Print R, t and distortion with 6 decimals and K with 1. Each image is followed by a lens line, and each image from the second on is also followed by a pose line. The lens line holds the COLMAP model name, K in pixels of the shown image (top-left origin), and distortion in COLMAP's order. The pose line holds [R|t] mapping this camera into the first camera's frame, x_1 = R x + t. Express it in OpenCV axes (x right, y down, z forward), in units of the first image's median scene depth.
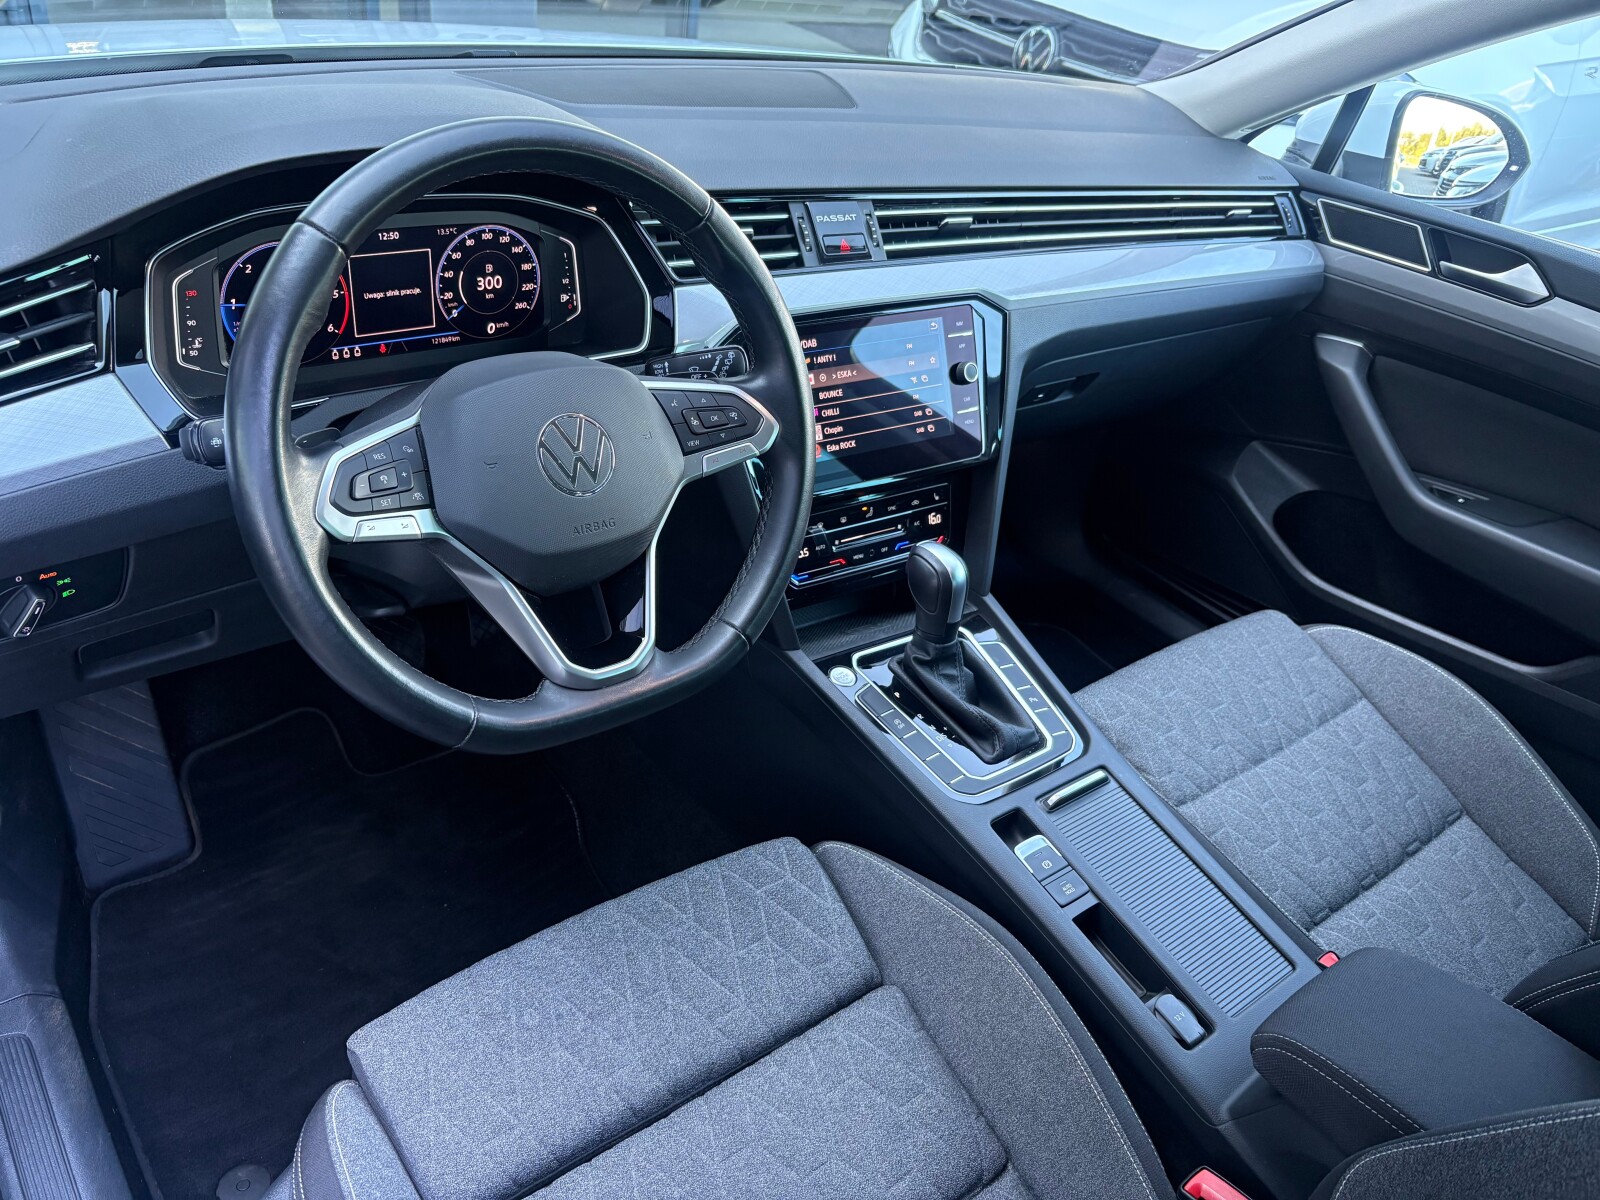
lens RADIAL K [[1228.1, 0, 803.1], [0, 1228.1, 605.9], [0, 0, 1]] dist [0.055700, -0.105664]
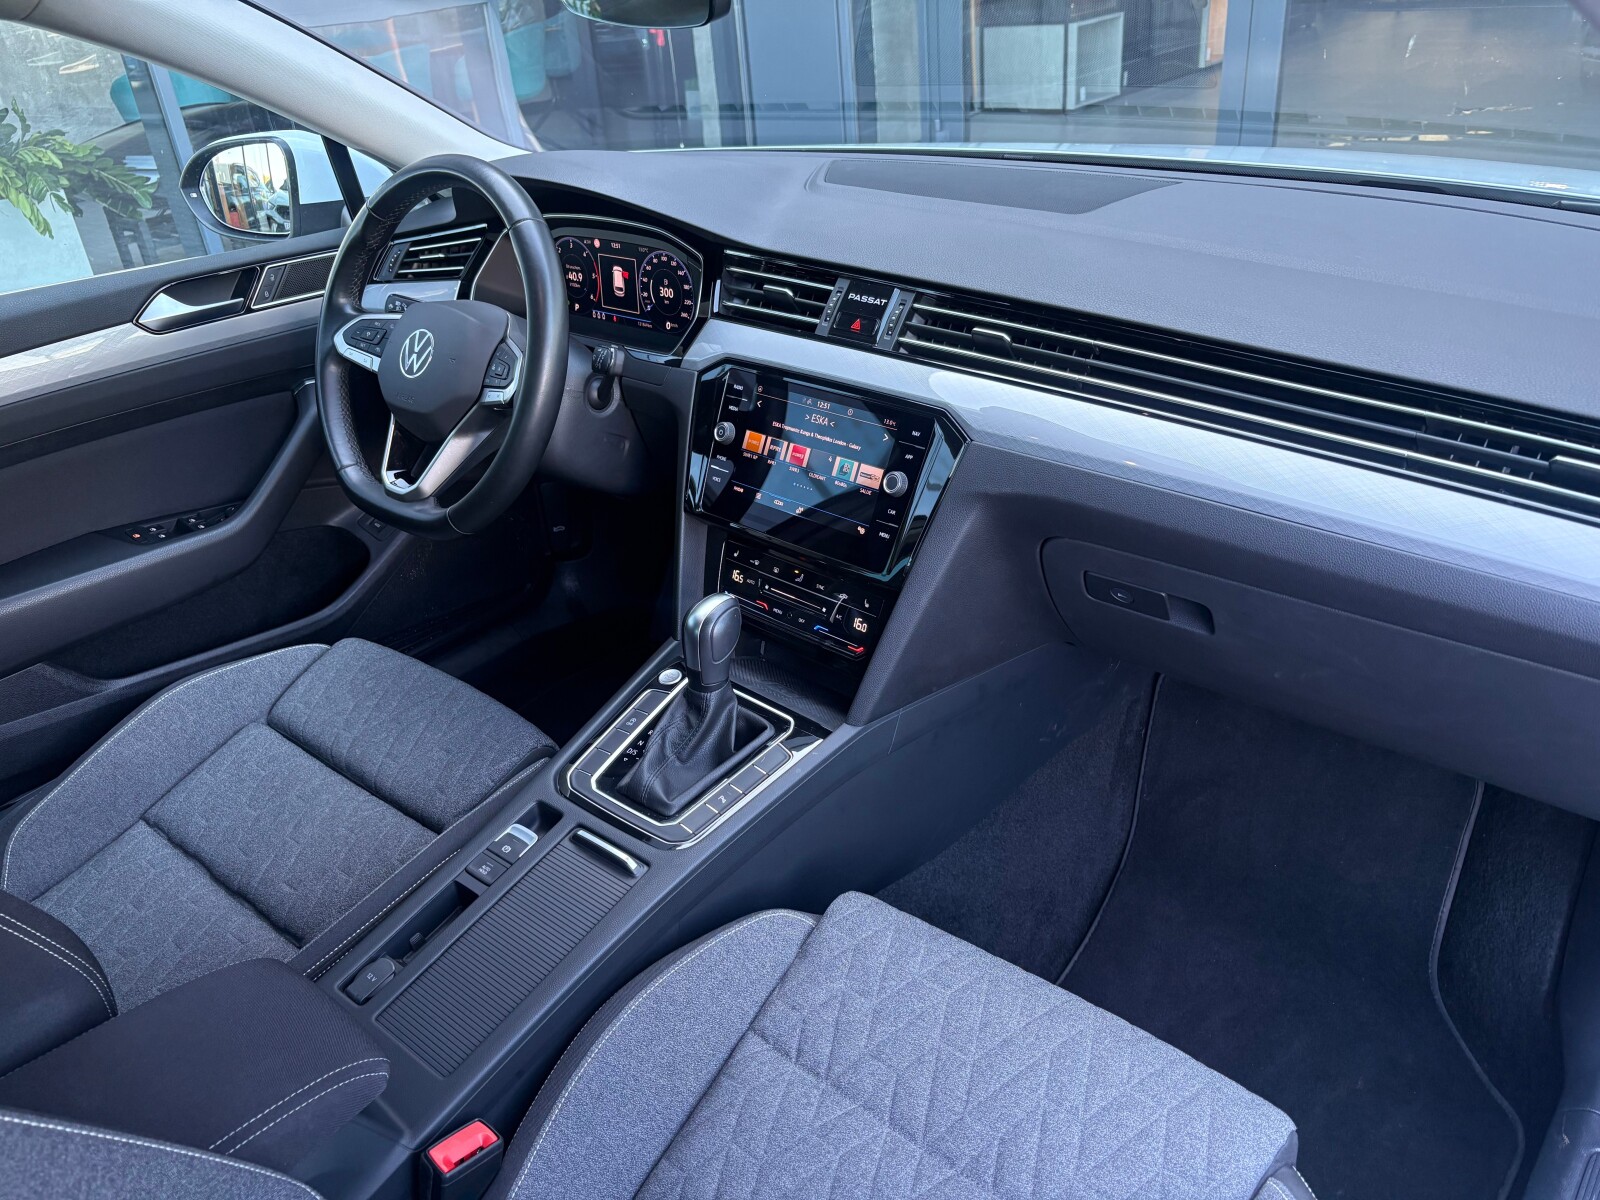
lens RADIAL K [[1228.1, 0, 803.1], [0, 1228.1, 605.9], [0, 0, 1]] dist [0.055700, -0.105664]
pose [[0.181424, 0.344560, -0.921066, 1.196962], [-0.456217, 0.859212, 0.231559, -0.350684], [0.871178, 0.378196, 0.313077, 0.828594]]
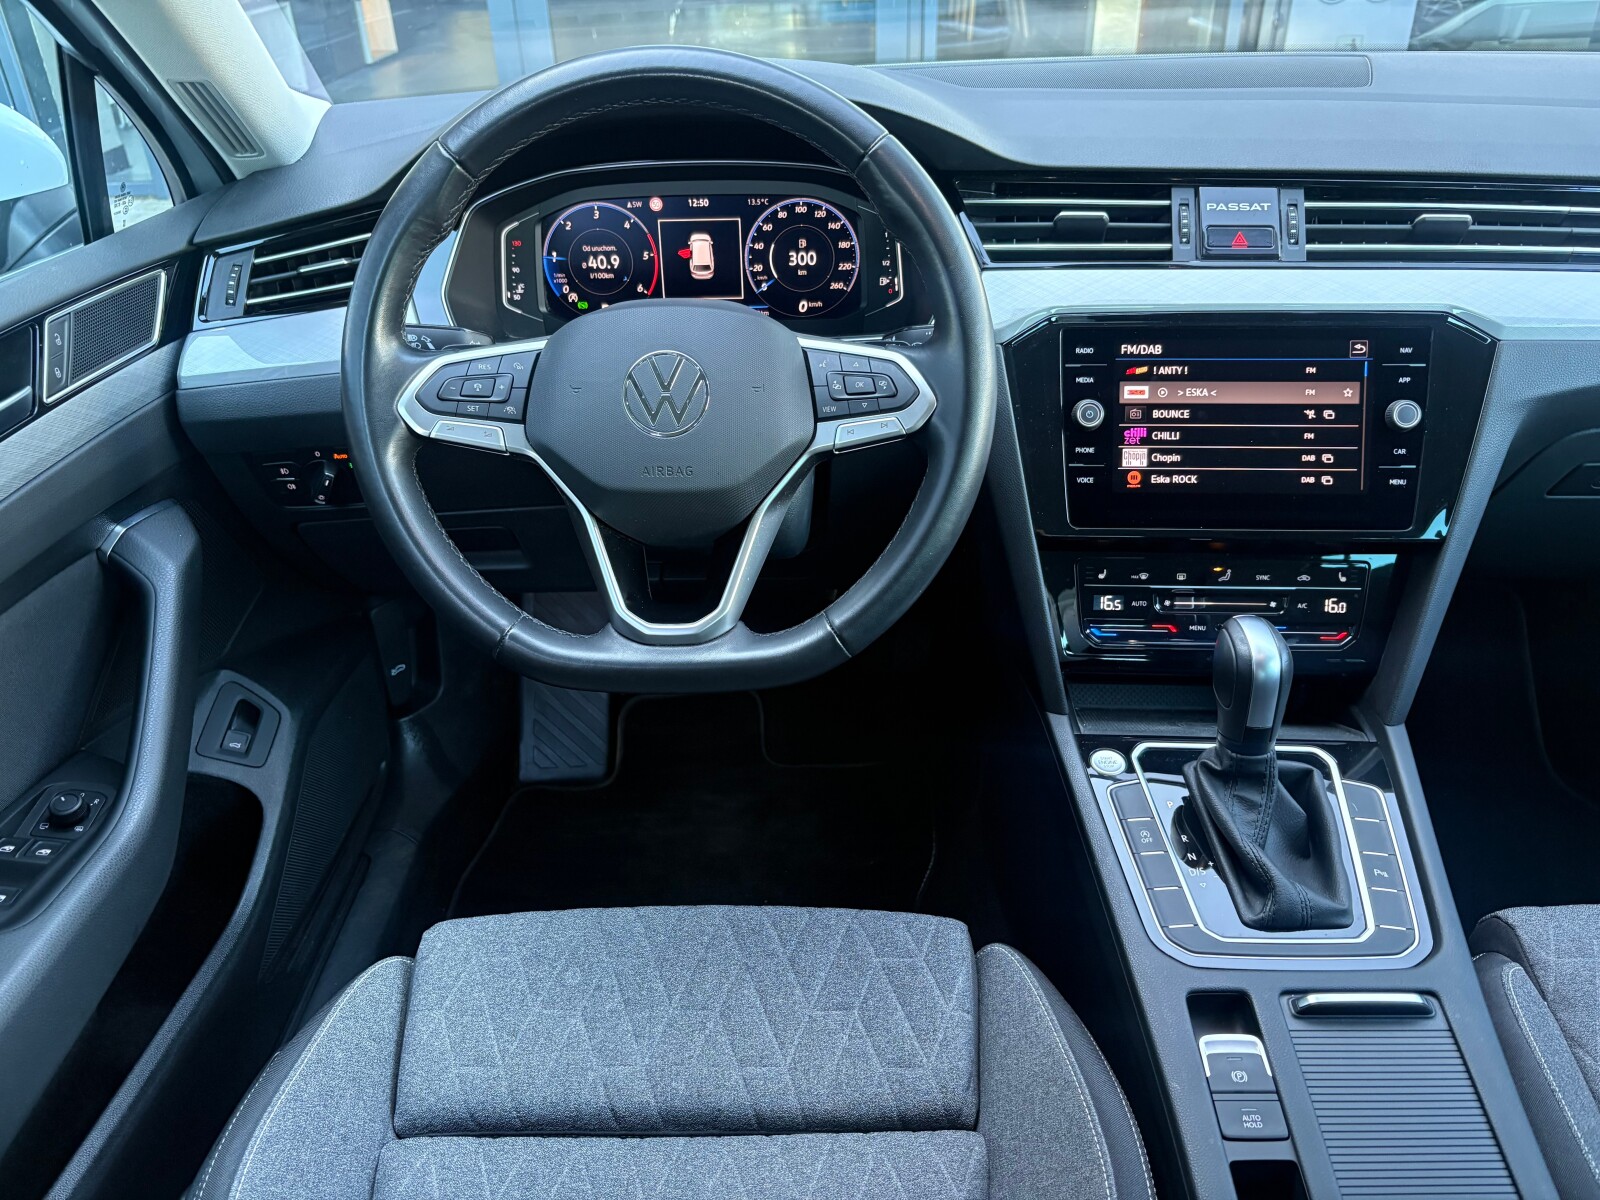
lens RADIAL K [[1228.1, 0, 803.1], [0, 1228.1, 605.9], [0, 0, 1]] dist [0.055700, -0.105664]
pose [[0.768062, 0.184115, -0.613337, 0.400275], [-0.237806, 0.971293, -0.006227, 0.013874], [0.594583, 0.150638, 0.789797, 0.264423]]
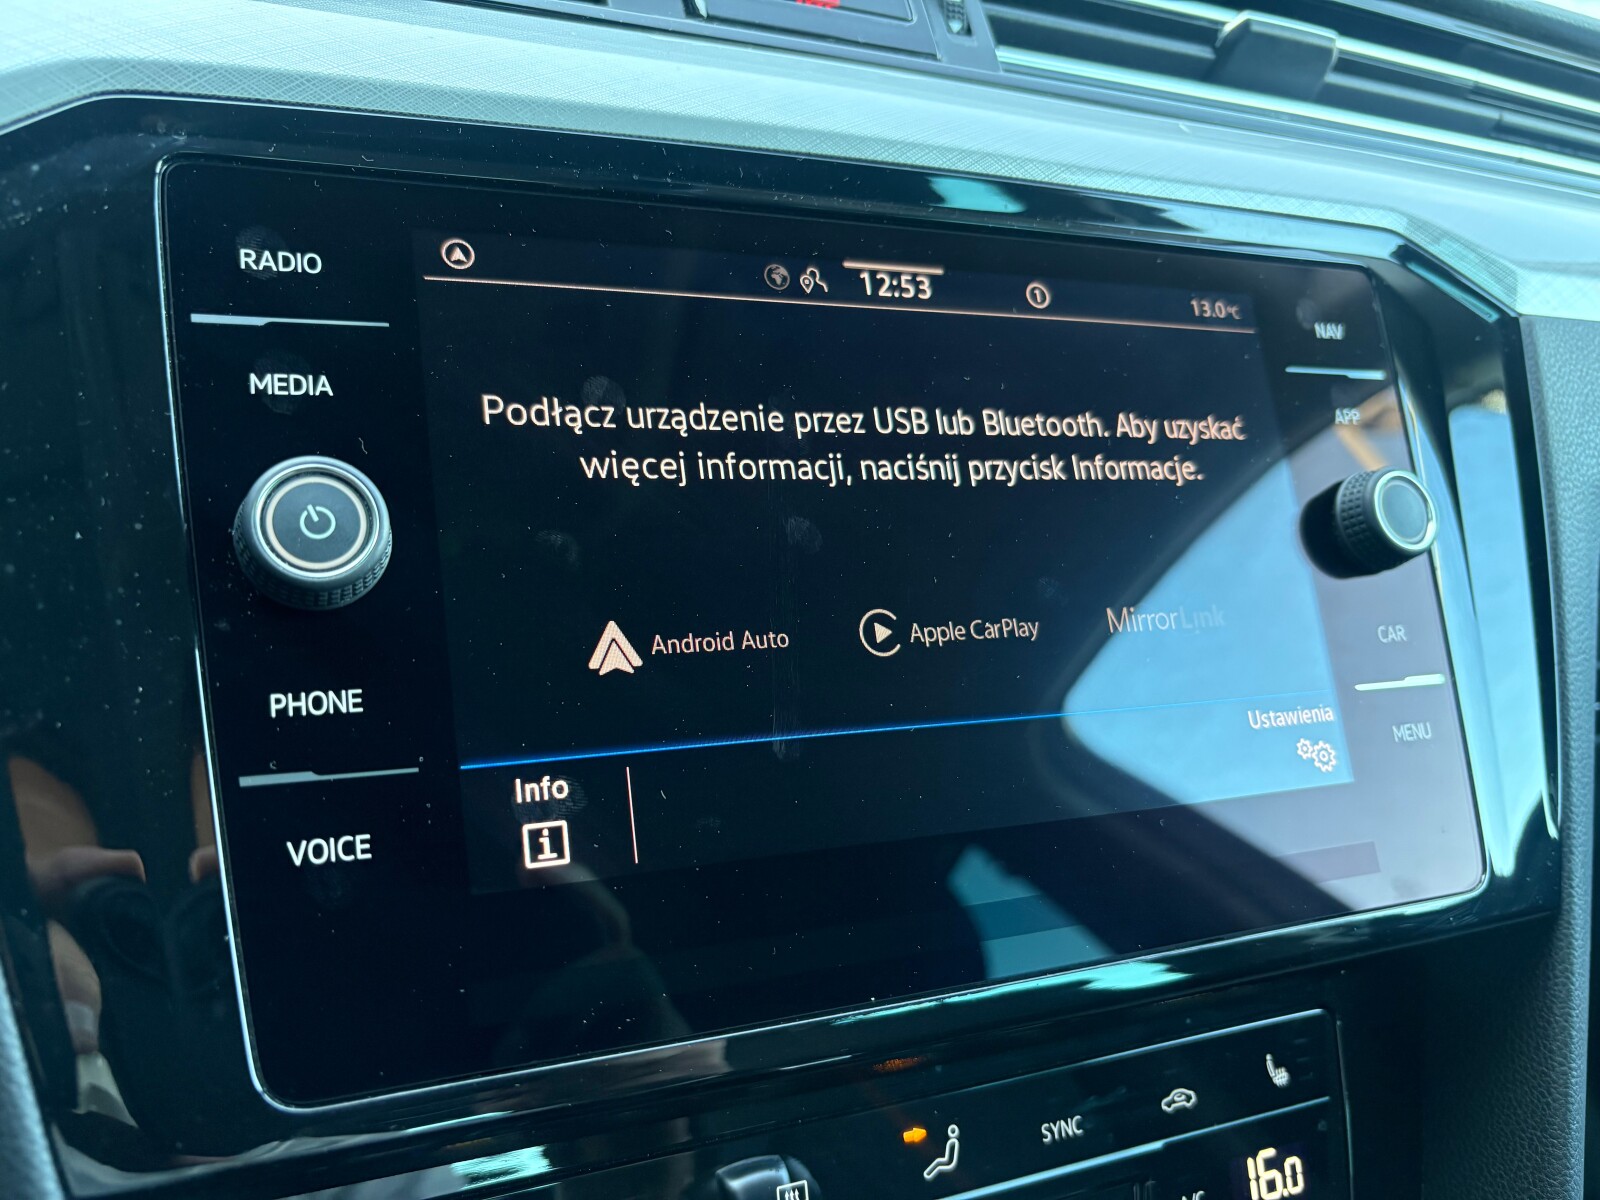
lens RADIAL K [[1228.1, 0, 803.1], [0, 1228.1, 605.9], [0, 0, 1]] dist [0.055700, -0.105664]
pose [[0.975318, -0.020377, -0.219863, 0.093992], [-0.057842, 0.937383, -0.343464, -0.106922], [0.213095, 0.347703, 0.913068, 0.930111]]
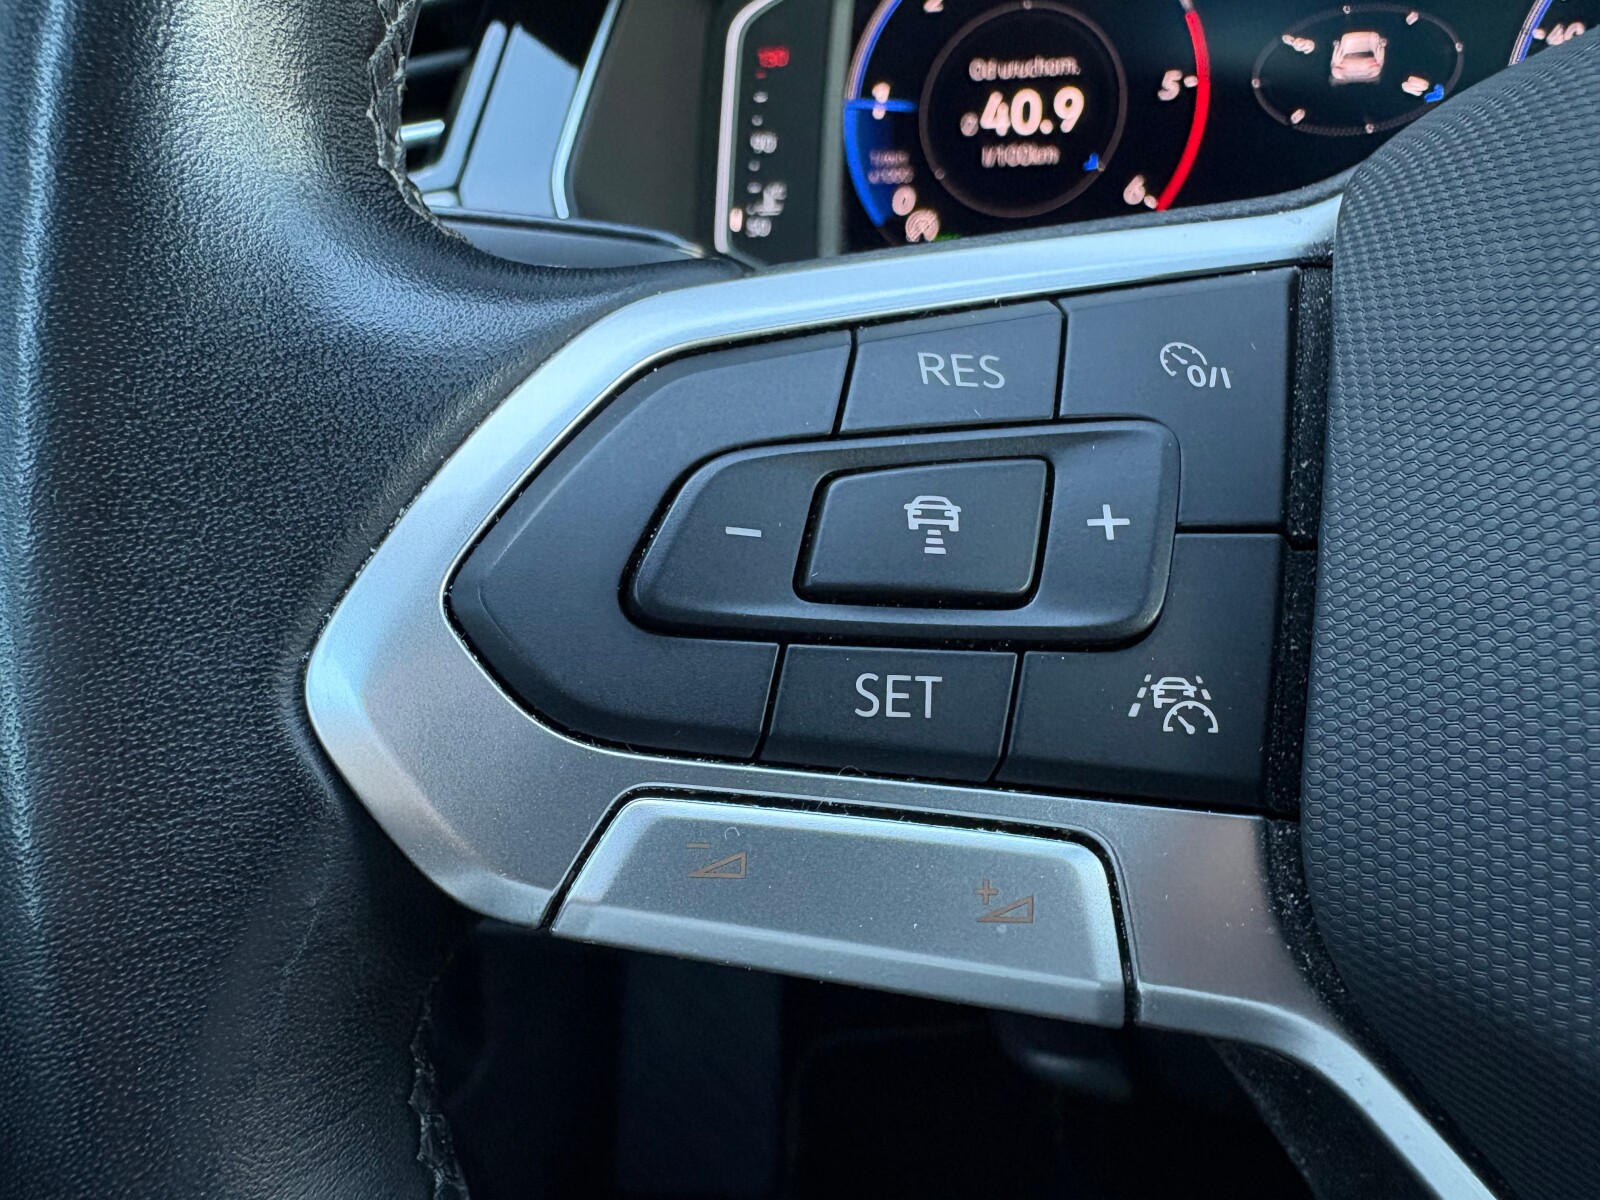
lens RADIAL K [[1221.9, 0, 677.2], [0, 1221.9, 602.9], [0, 0, 1]] dist [0.006009, 0.004642]
pose [[0.682840, 0.153623, -0.714233, -0.191558], [-0.263514, 0.963621, -0.044668, -0.058919], [0.681388, 0.218711, 0.698481, 0.647953]]
